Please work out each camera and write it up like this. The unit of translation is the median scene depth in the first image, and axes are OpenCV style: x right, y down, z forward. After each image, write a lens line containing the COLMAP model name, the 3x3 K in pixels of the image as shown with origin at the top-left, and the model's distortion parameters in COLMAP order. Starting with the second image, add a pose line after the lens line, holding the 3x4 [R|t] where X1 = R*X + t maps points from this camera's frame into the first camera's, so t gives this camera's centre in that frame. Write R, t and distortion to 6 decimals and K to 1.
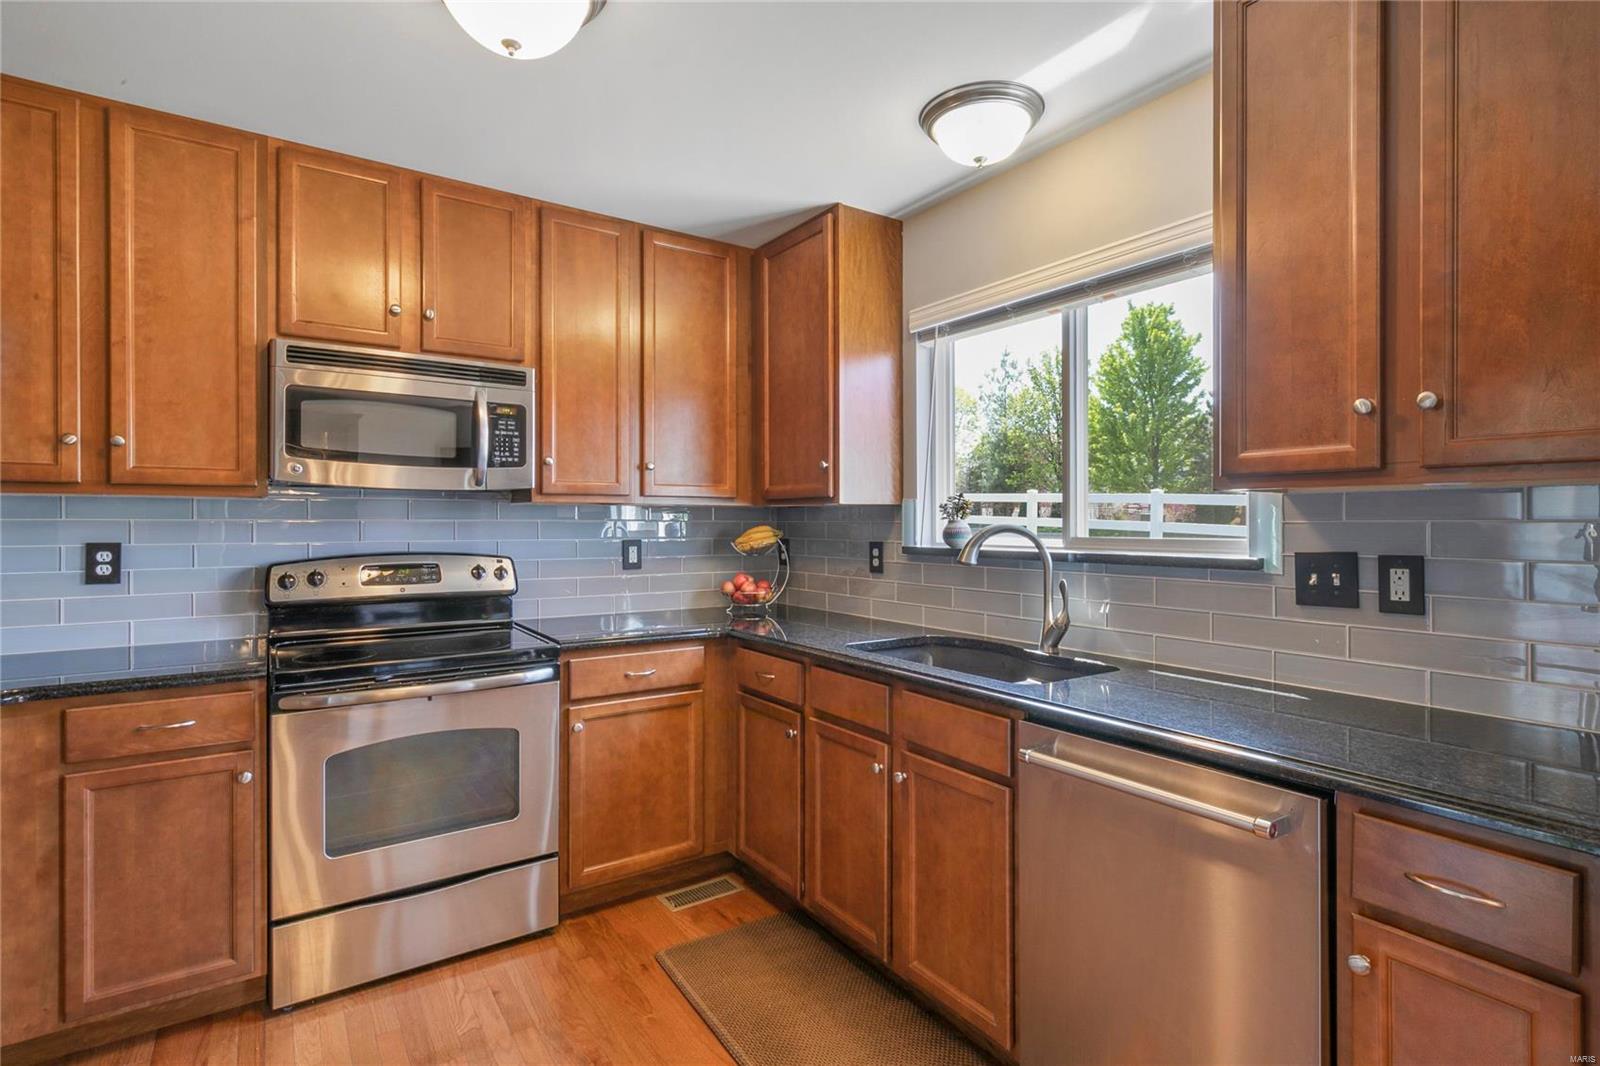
lens RADIAL K [[788.5, 0, 811.5], [0, 788.5, 522.9], [0, 0, 1]] dist [0.004370, 0.000276]
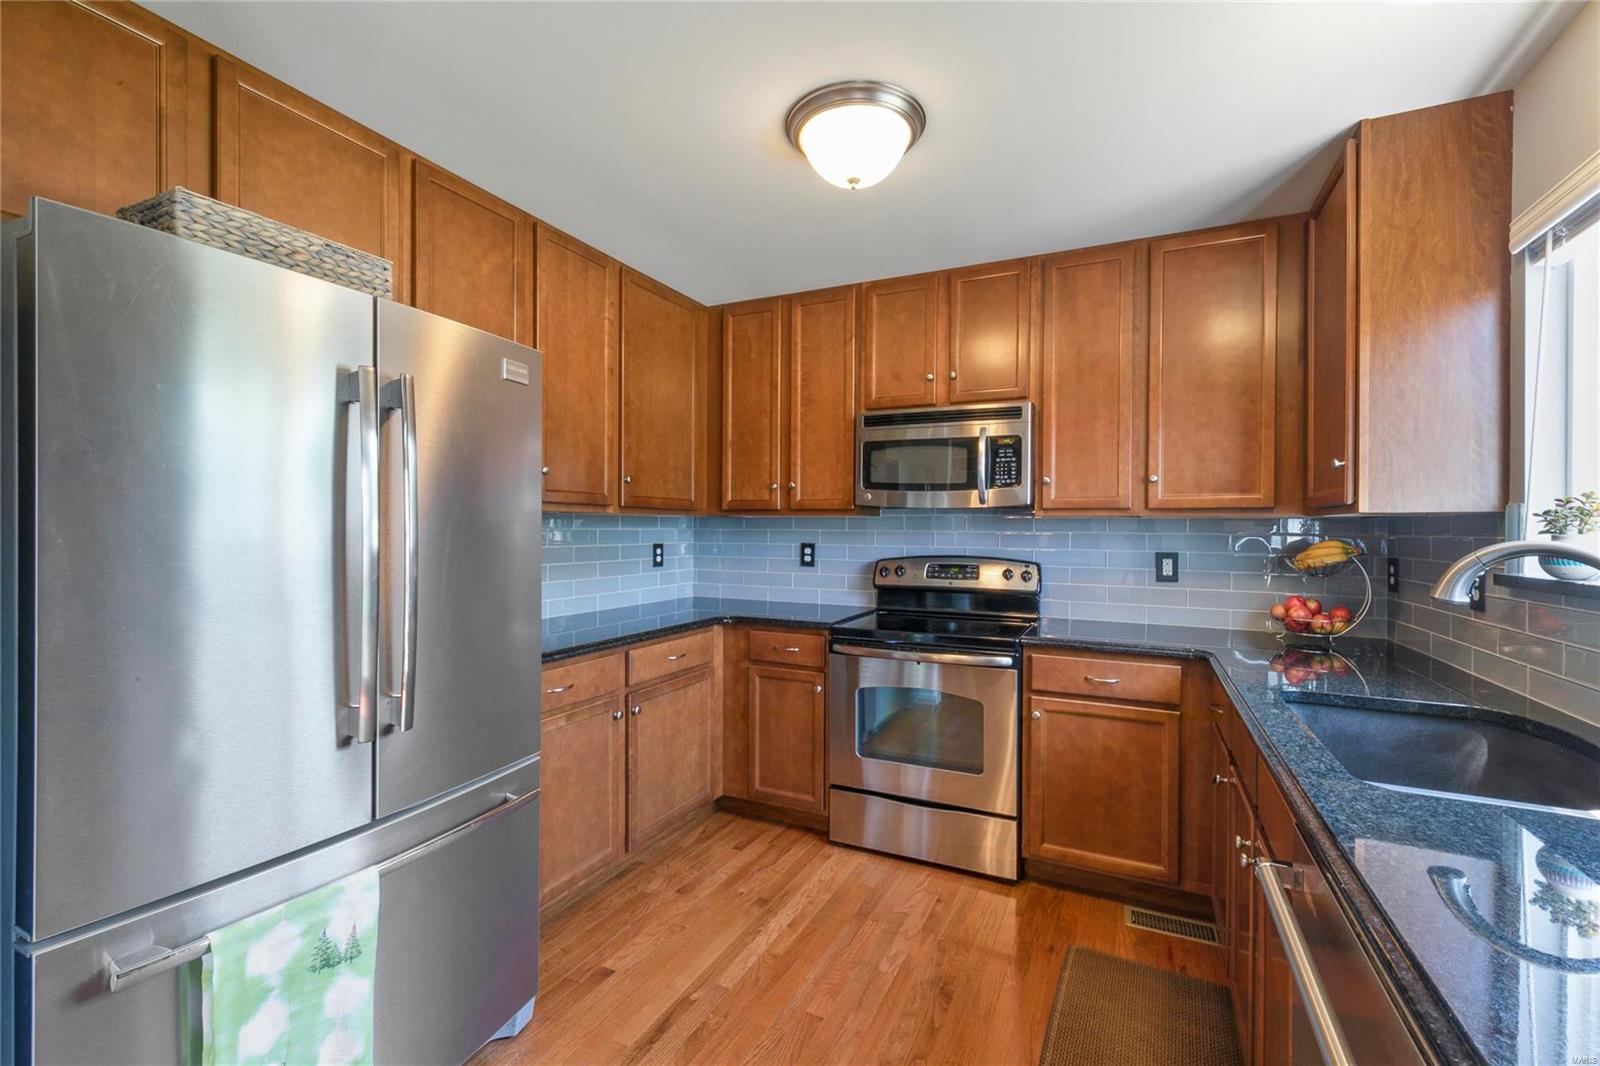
lens RADIAL K [[690.4, 0, 811.2], [0, 690.4, 533.6], [0, 0, 1]] dist [0.007275, 0.000123]
pose [[0.492376, 0.007106, -0.870353, 0.432574], [-0.010053, 0.999946, 0.002477, -0.000064], [0.870324, 0.007530, 0.492421, 0.244187]]
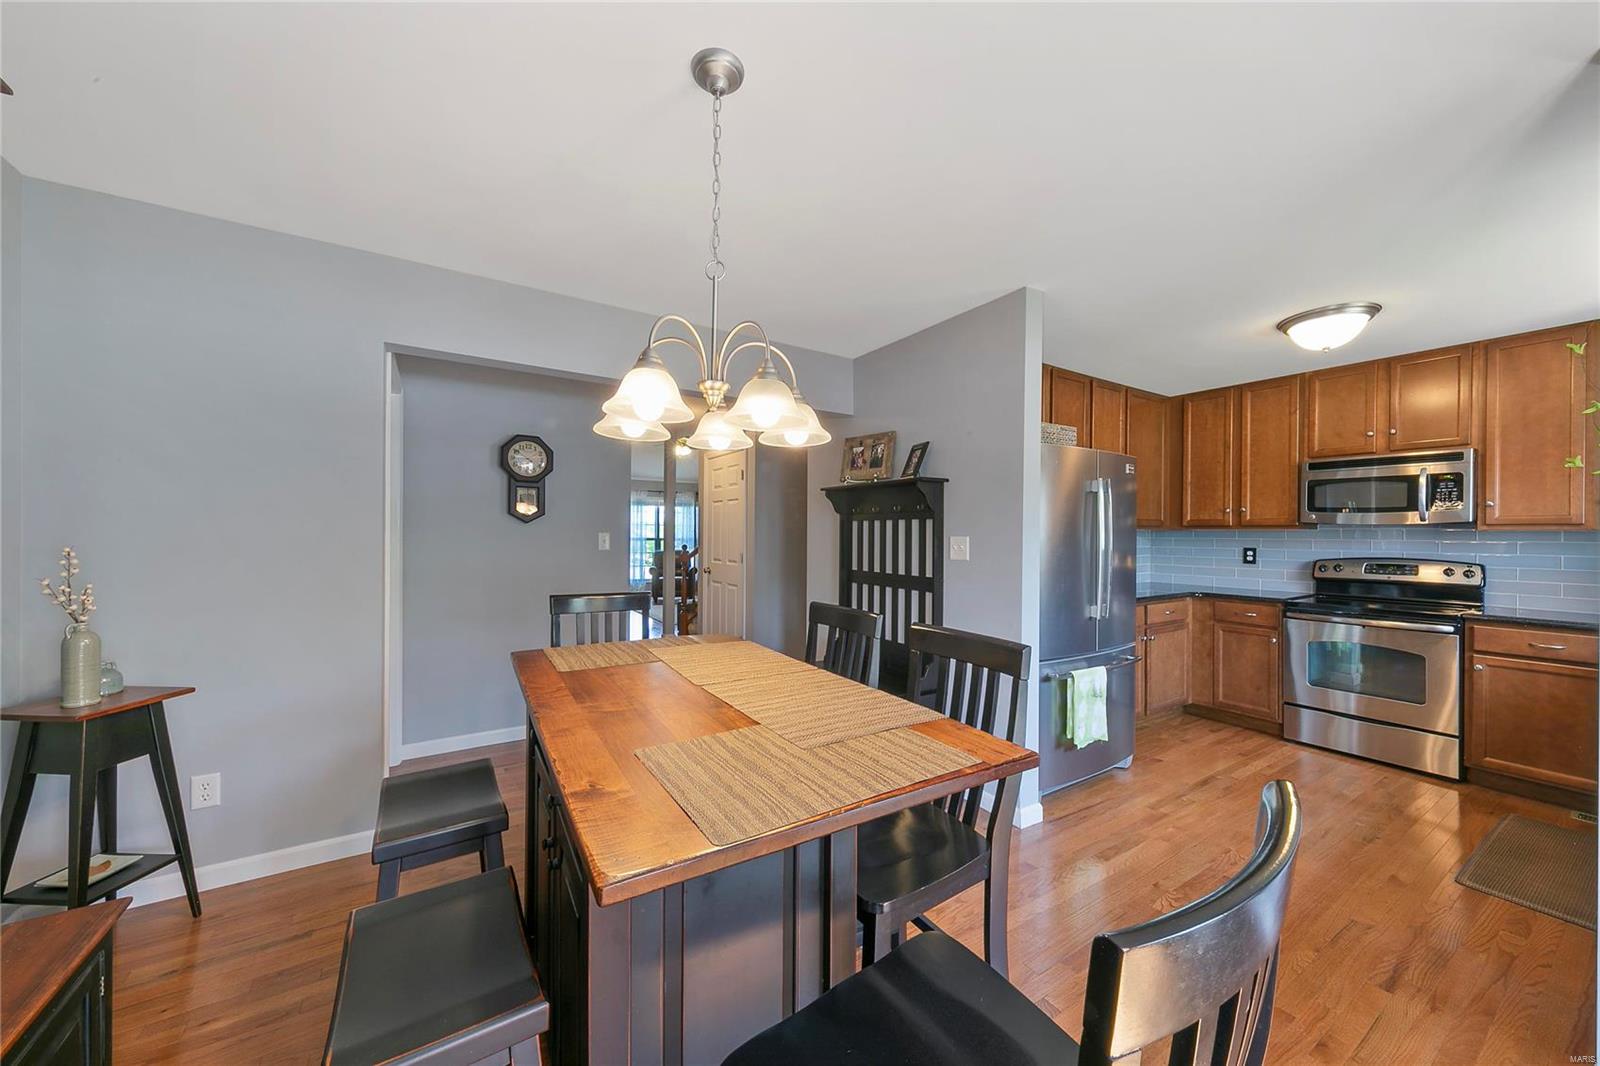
lens RADIAL K [[584.5, 0, 787.0], [0, 584.5, 535.3], [0, 0, 1]] dist [0.003081, -0.000332]
pose [[-0.049082, 0.000548, -0.998795, 1.058356], [-0.011526, 0.999933, 0.001115, -0.000479], [0.998728, 0.011567, -0.049073, -0.404031]]
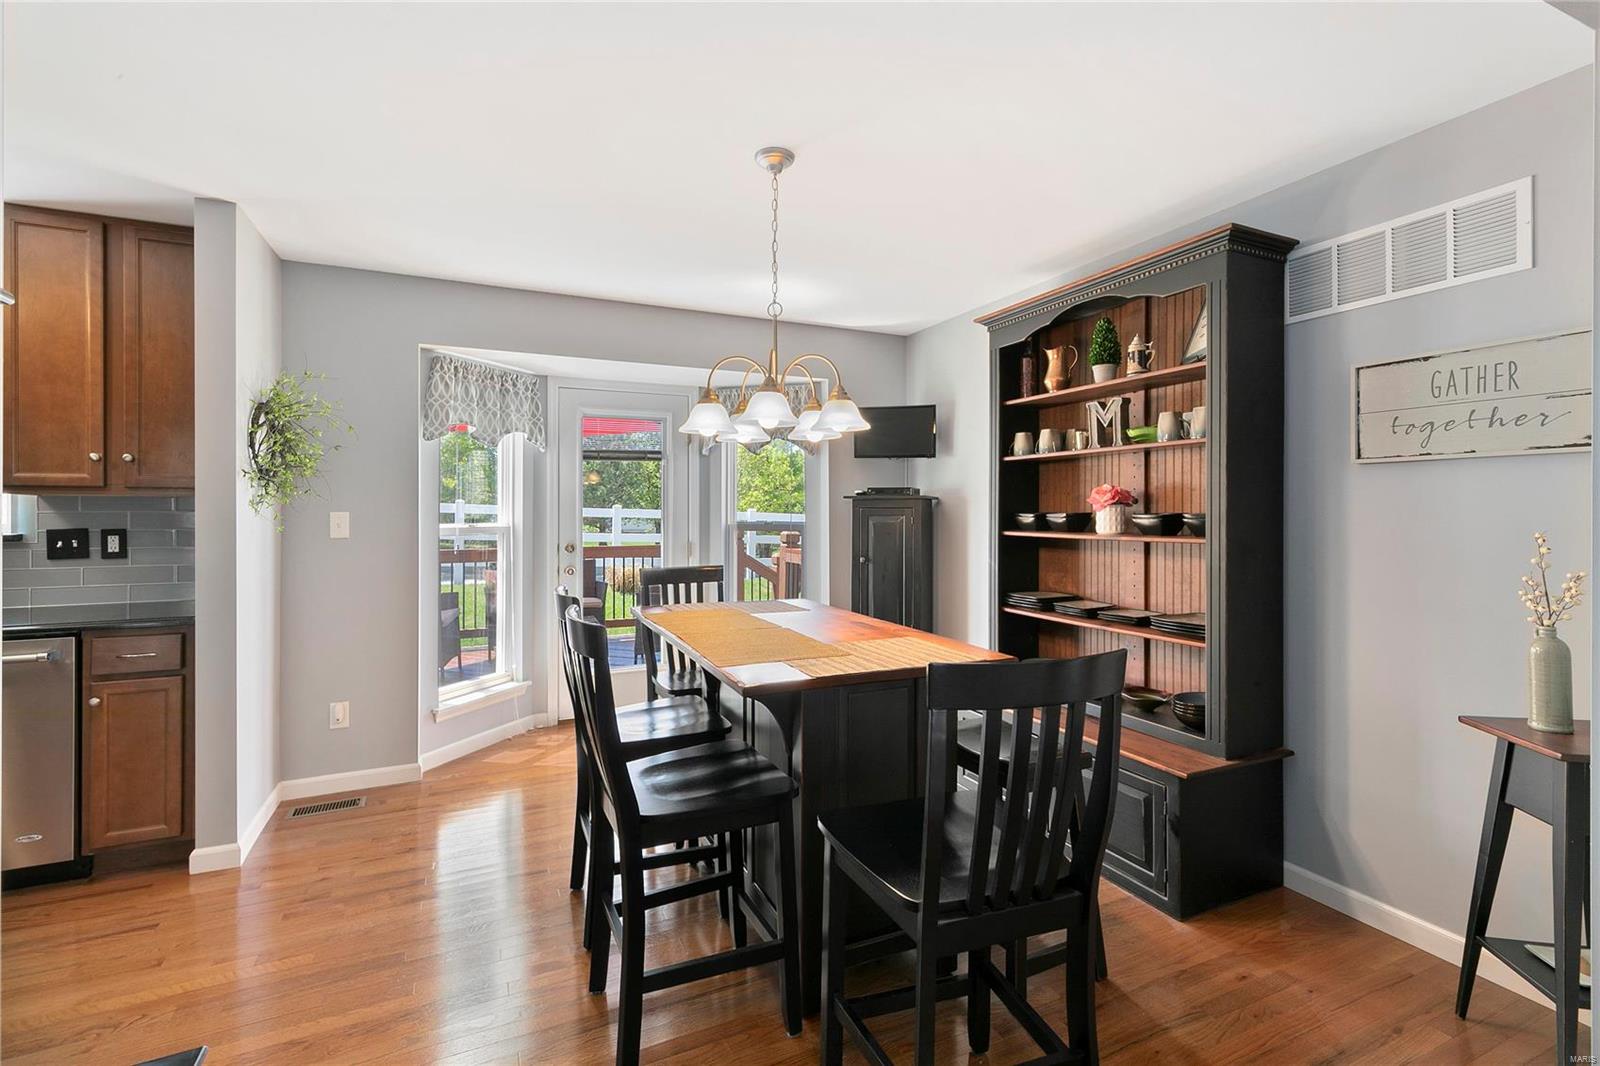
lens RADIAL K [[724.6, 0, 797.7], [0, 724.6, 508.8], [0, 0, 1]] dist [0.005226, 0.000292]
pose [[0.170116, 0.002443, 0.985421, -0.533857], [0.001600, 0.999995, -0.002756, -0.000909], [-0.985423, 0.002046, 0.170111, -0.700838]]
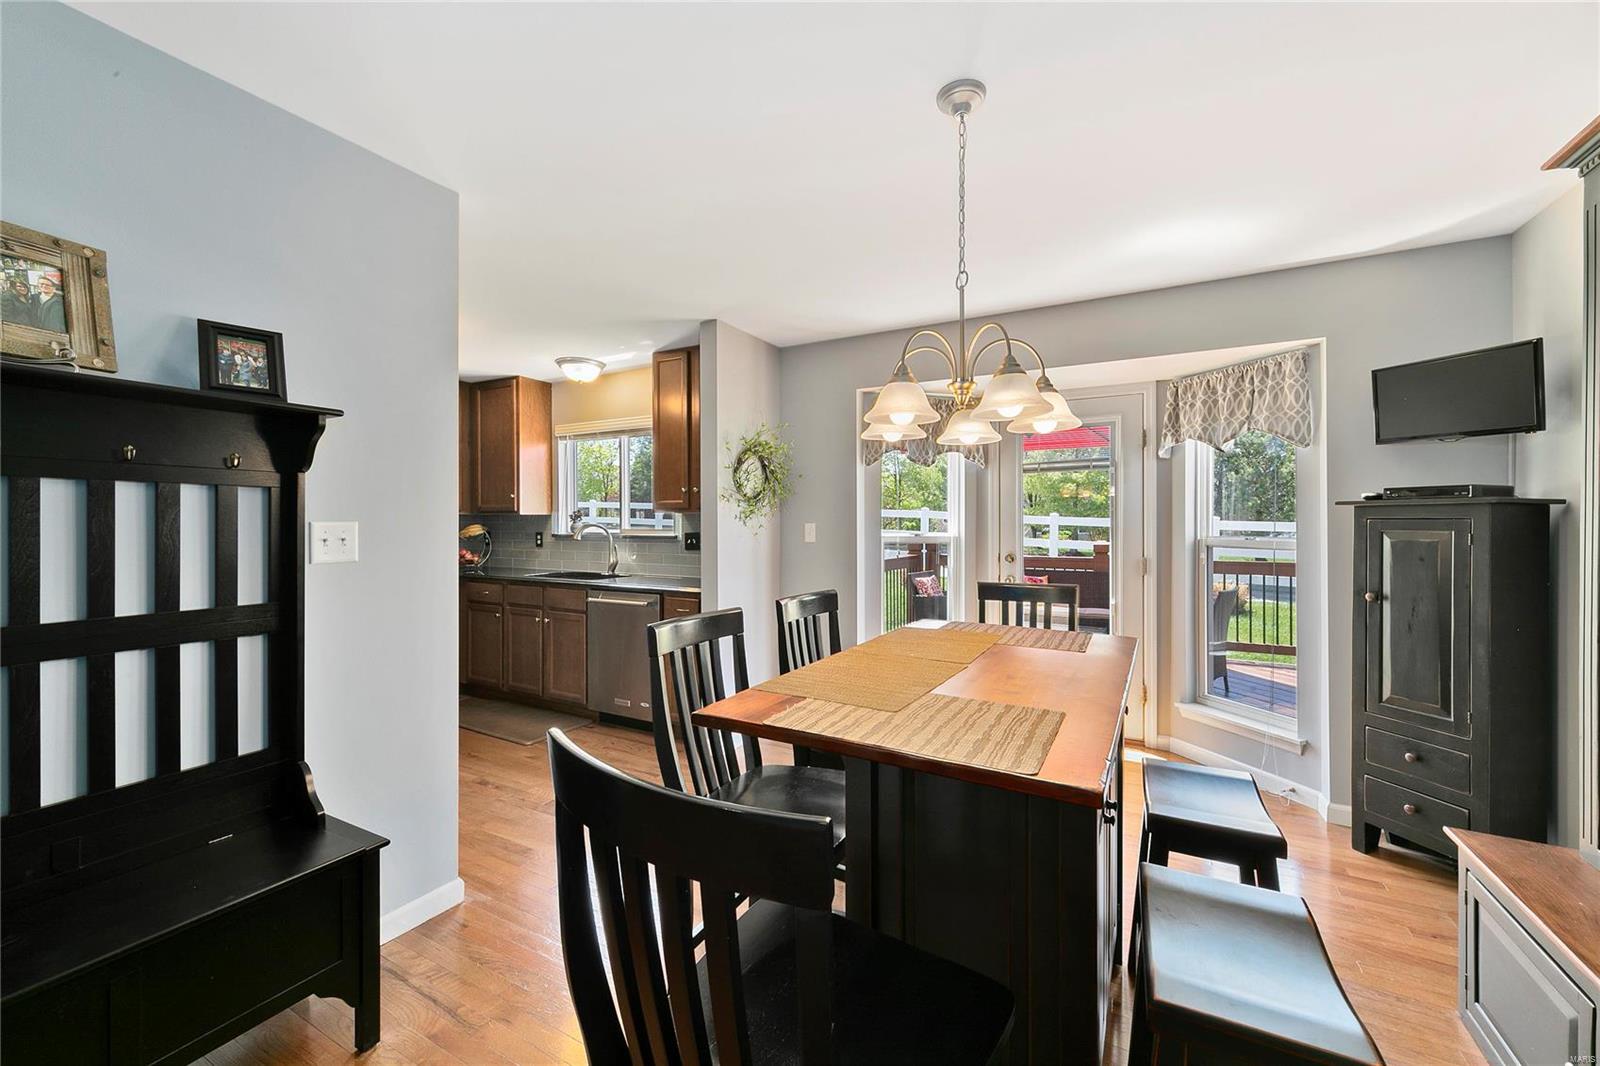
lens RADIAL K [[618.7, 0, 802.2], [0, 618.7, 527.0], [0, 0, 1]] dist [0.006507, -0.000621]
pose [[0.891502, -0.001783, 0.453013, -0.053043], [-0.000591, 0.999987, 0.005099, 0.001422], [-0.453016, -0.004813, 0.891489, -1.043524]]
